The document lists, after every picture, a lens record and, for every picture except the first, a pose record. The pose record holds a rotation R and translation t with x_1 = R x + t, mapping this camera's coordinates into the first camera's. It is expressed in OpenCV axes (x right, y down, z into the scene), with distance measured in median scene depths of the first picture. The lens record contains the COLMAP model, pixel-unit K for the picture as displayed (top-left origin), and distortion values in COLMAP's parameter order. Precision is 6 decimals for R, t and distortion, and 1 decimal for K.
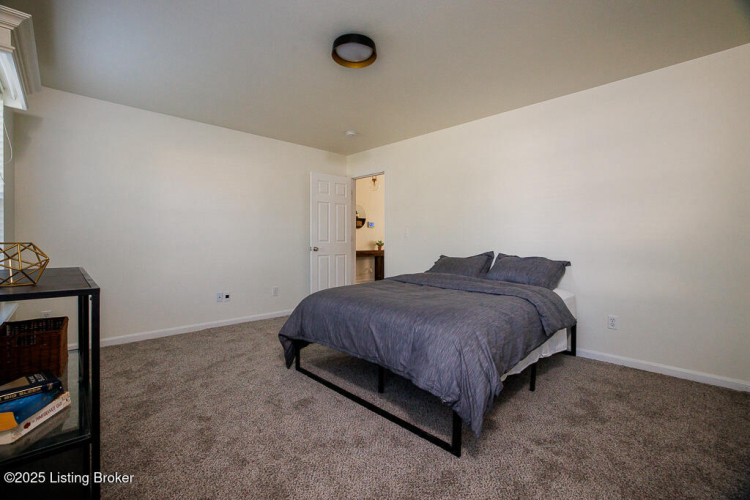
lens RADIAL K [[323.4, 0, 363.9], [0, 323.4, 242.5], [0, 0, 1]] dist [-0.032237, 0.009348]
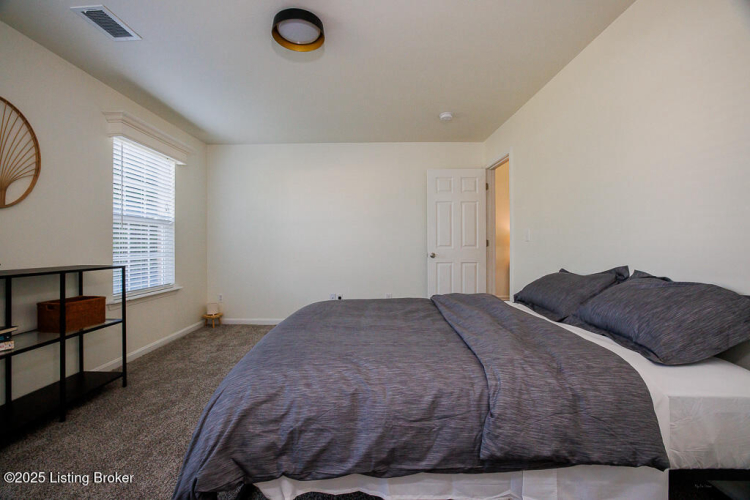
lens RADIAL K [[323.4, 0, 363.9], [0, 323.4, 242.5], [0, 0, 1]] dist [-0.032237, 0.009348]
pose [[0.708813, -0.011056, -0.705310, 0.417631], [0.001897, 0.999903, -0.013767, -0.004203], [0.705394, 0.008420, 0.708765, 0.297655]]
